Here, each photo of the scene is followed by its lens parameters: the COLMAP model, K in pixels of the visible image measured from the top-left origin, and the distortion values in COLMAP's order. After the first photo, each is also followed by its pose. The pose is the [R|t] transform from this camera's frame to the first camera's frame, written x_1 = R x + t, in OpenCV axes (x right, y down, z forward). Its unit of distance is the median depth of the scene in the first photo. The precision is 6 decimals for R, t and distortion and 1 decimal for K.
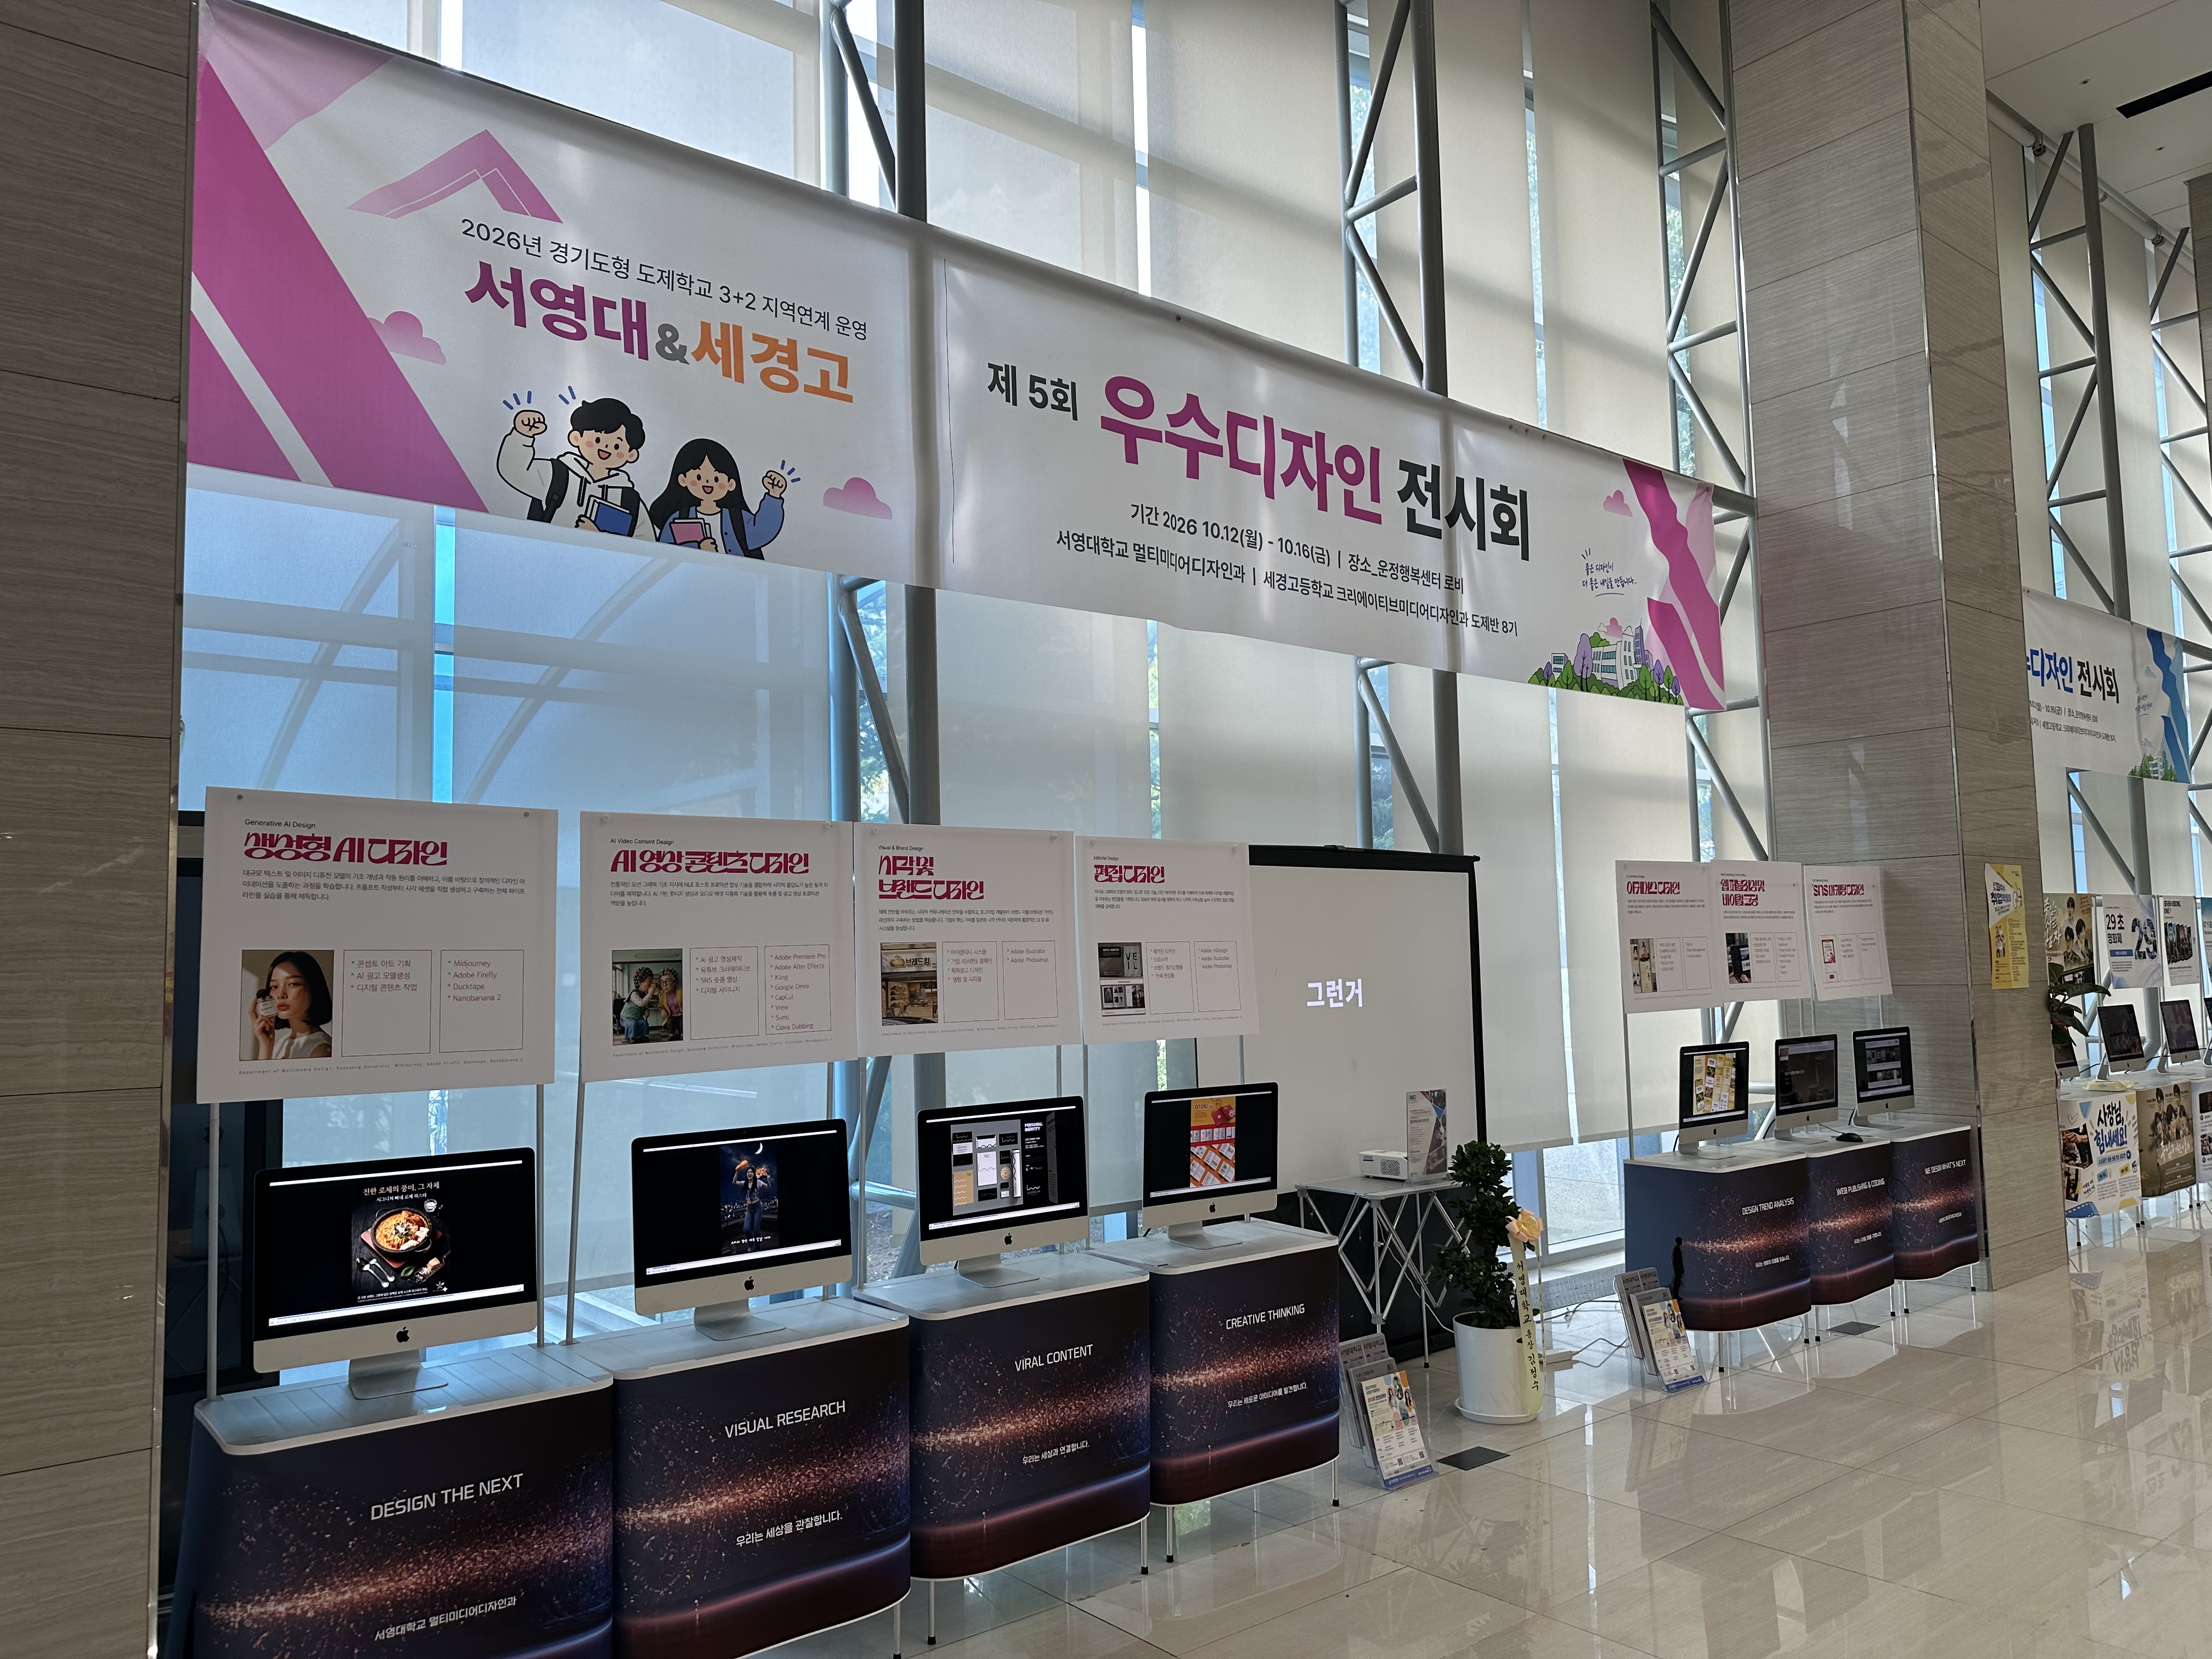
lens RADIAL K [[1565.0, 0, 1098.8], [0, 1565.0, 835.8], [0, 0, 1]] dist [-0.005277, -0.031076]
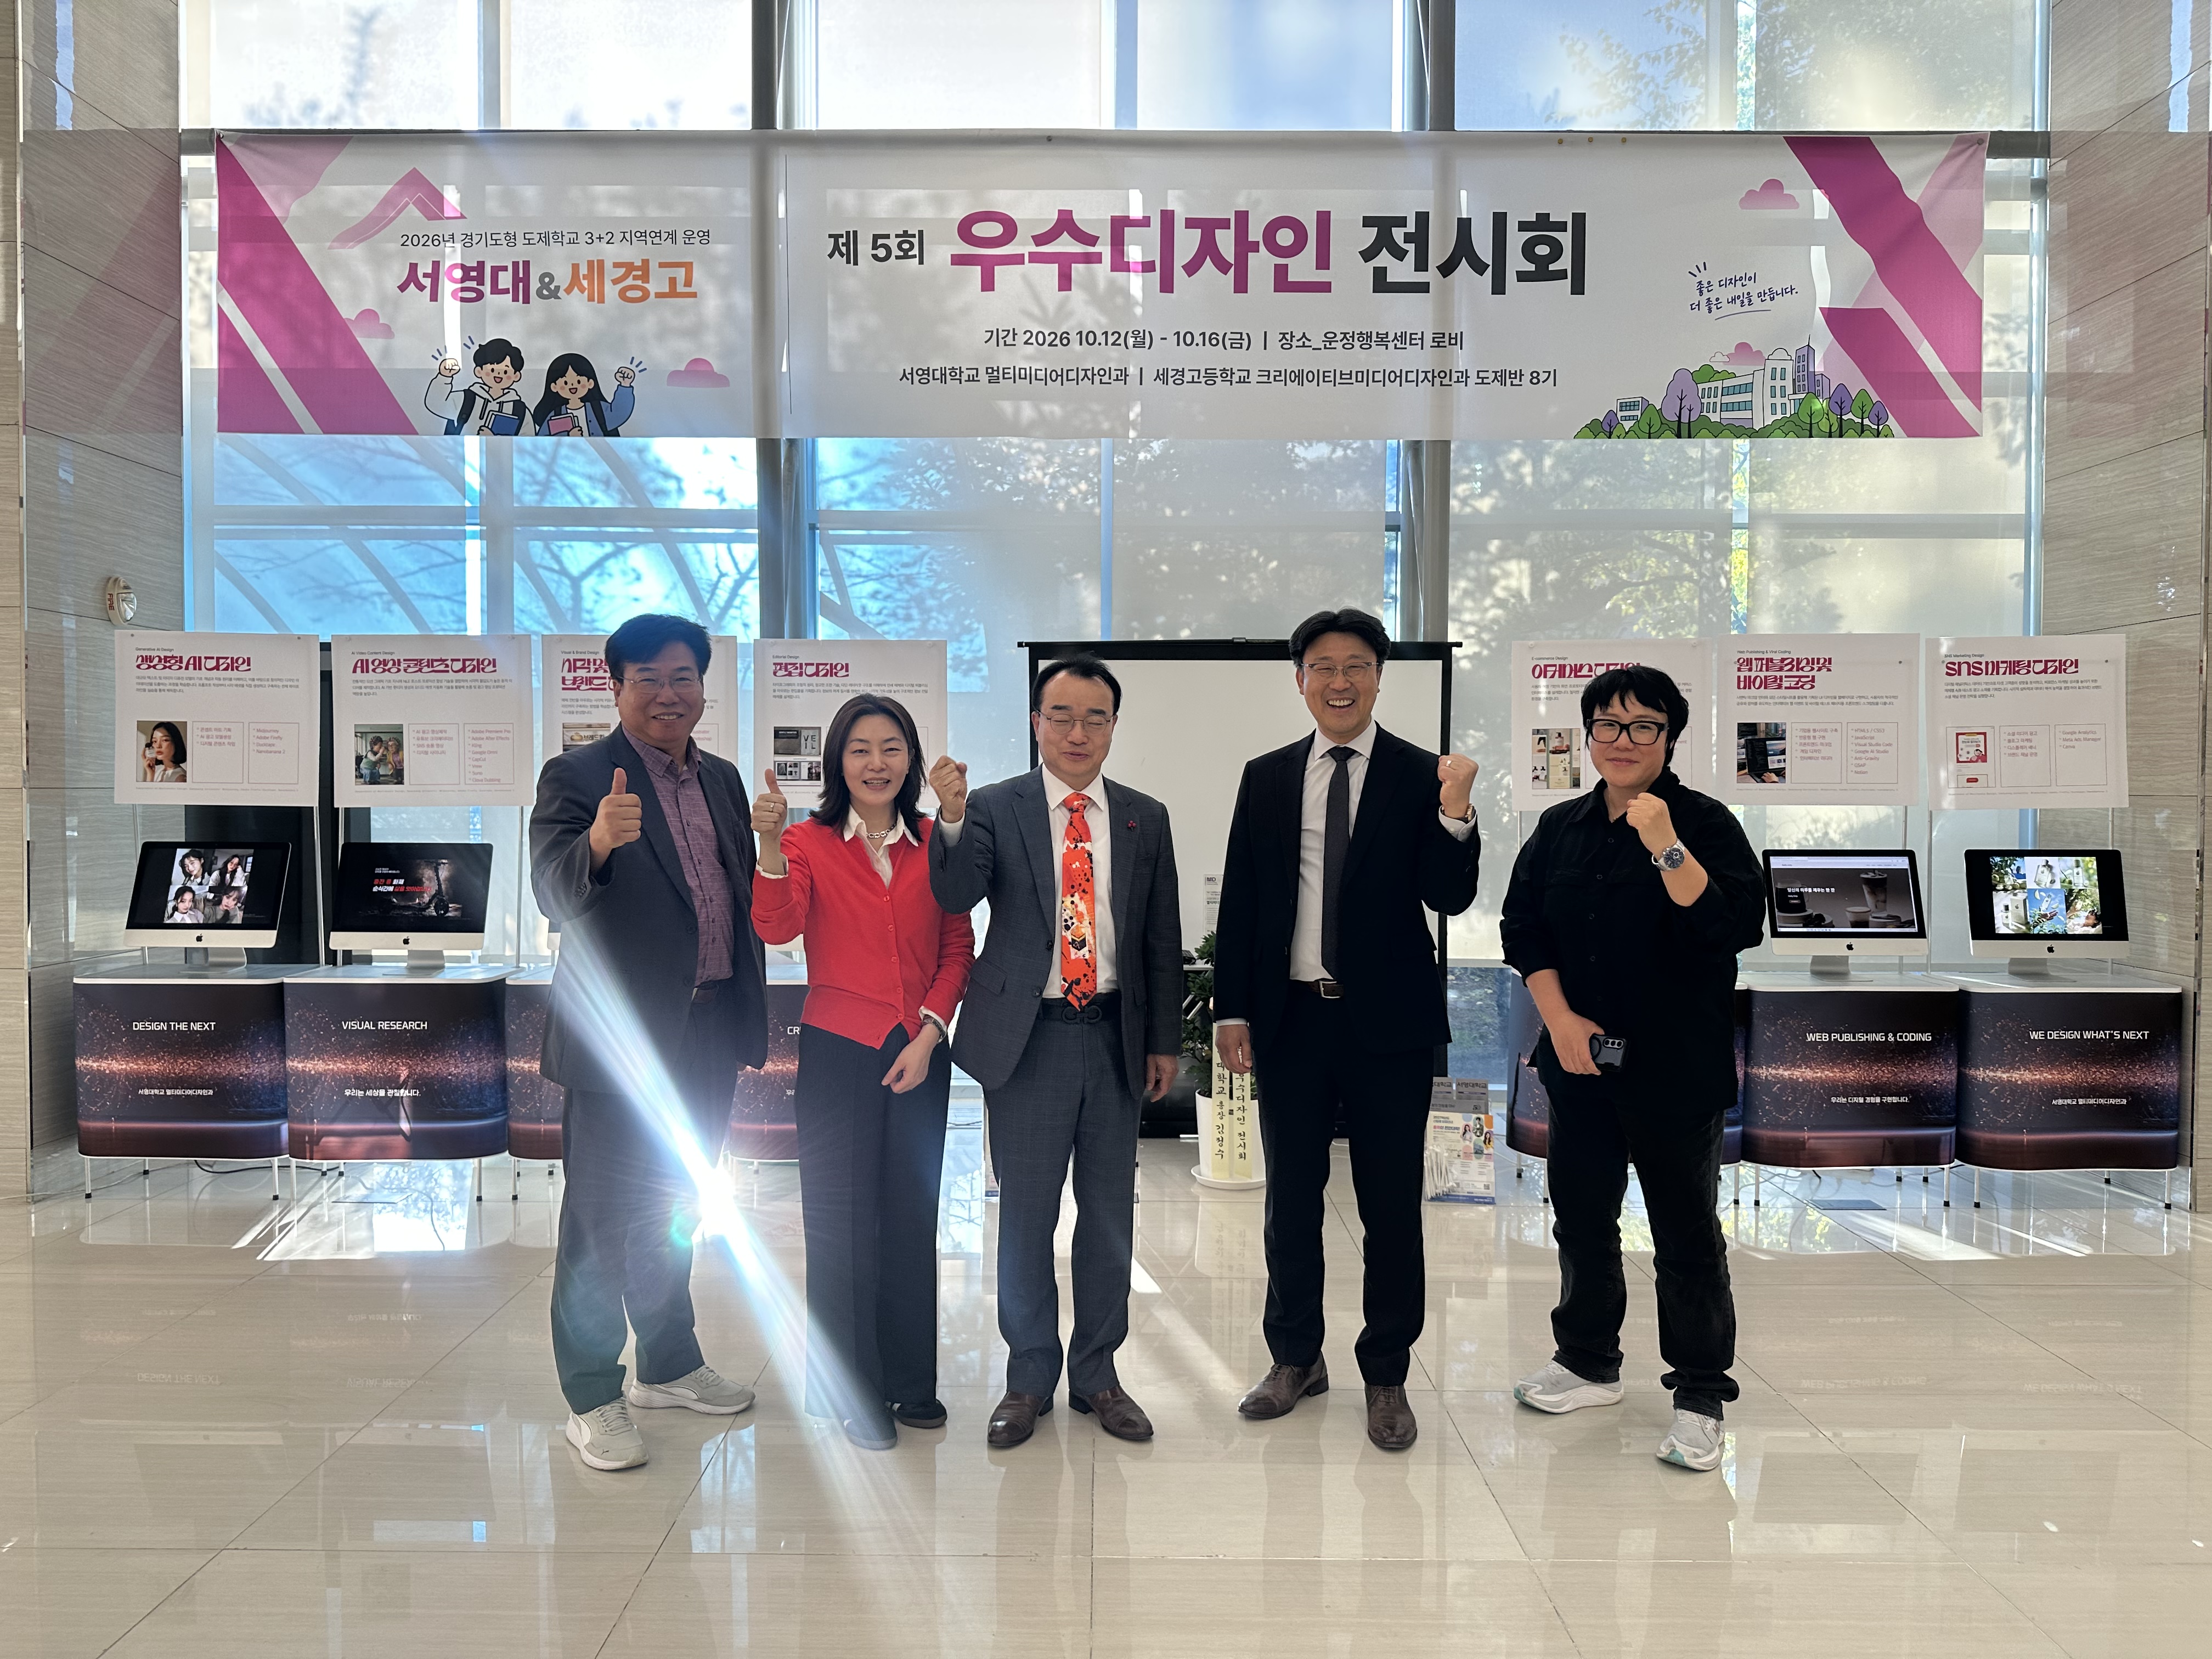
lens RADIAL K [[1565.0, 0, 1105.5], [0, 1565.0, 827.5], [0, 0, 1]] dist [-0.005277, -0.031076]
pose [[0.769941, 0.040811, -0.636809, 0.945768], [0.032523, 0.994146, 0.103033, 0.029927], [0.637286, -0.100040, 0.764106, 0.209293]]
